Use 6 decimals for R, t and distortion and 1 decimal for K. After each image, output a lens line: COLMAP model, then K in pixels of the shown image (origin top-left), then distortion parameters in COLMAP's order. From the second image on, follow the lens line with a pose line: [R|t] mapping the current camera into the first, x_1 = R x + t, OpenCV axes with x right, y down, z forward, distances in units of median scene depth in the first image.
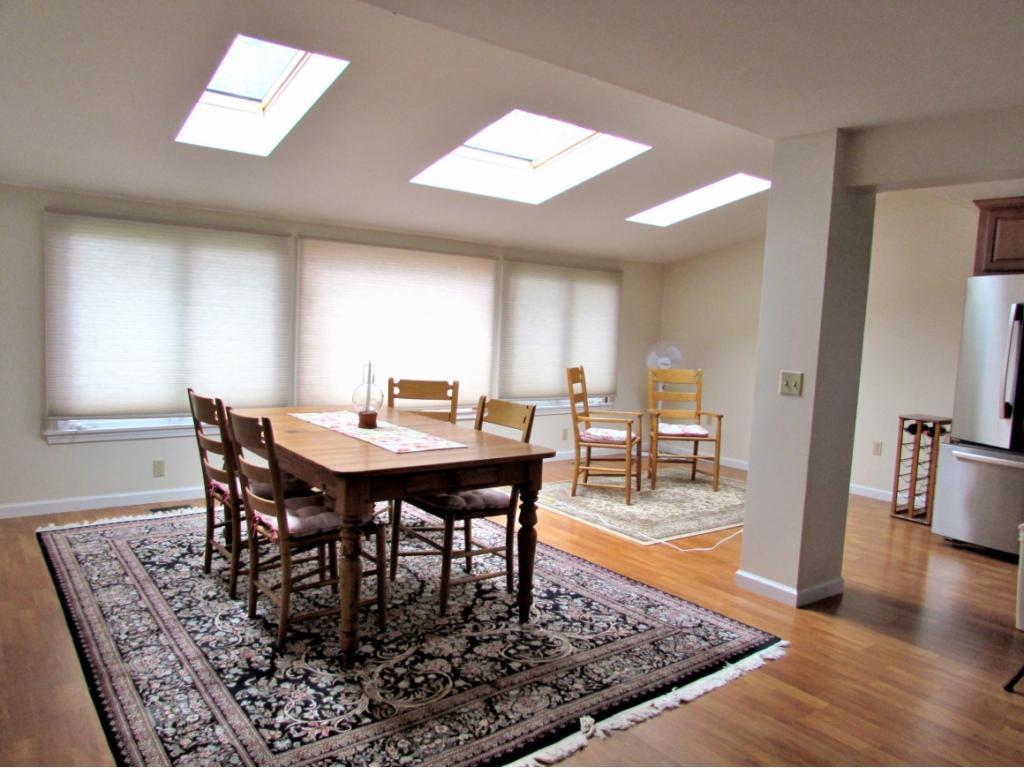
lens RADIAL K [[722.8, 0, 514.1], [0, 722.8, 383.8], [0, 0, 1]] dist [-0.044136, 0.021853]
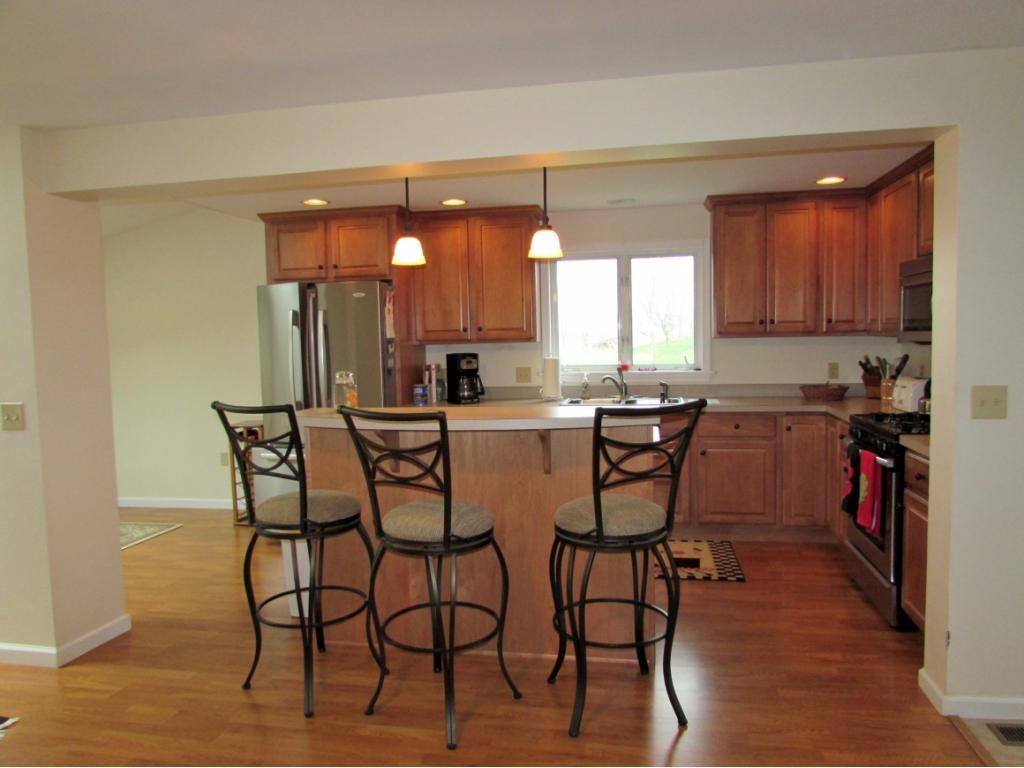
lens RADIAL K [[722.8, 0, 514.1], [0, 722.8, 383.8], [0, 0, 1]] dist [-0.044136, 0.021853]
pose [[0.747070, -0.111648, 0.655302, 0.302421], [0.120944, 0.992170, 0.031161, 0.006791], [-0.653650, 0.055975, 0.754724, -0.053936]]
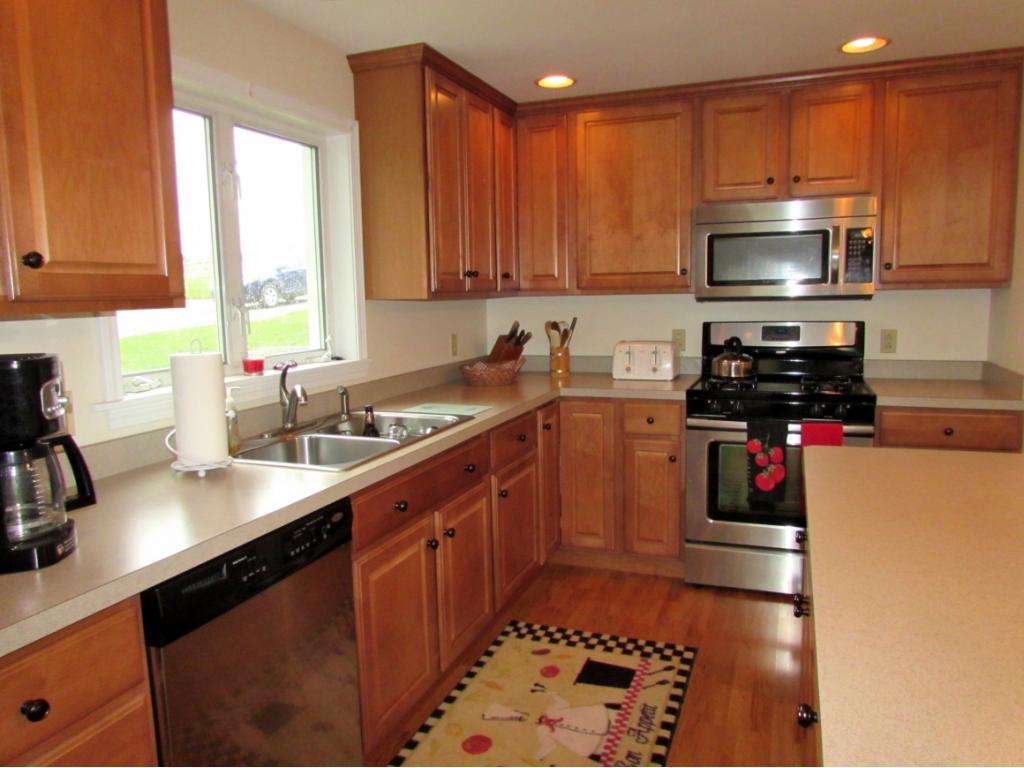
lens RADIAL K [[722.8, 0, 514.1], [0, 722.8, 383.8], [0, 0, 1]] dist [-0.044136, 0.021853]
pose [[-0.516625, -0.144460, 0.843937, 0.829051], [0.073925, 0.974458, 0.212056, -0.073077], [-0.853014, 0.171941, -0.492750, 1.225676]]
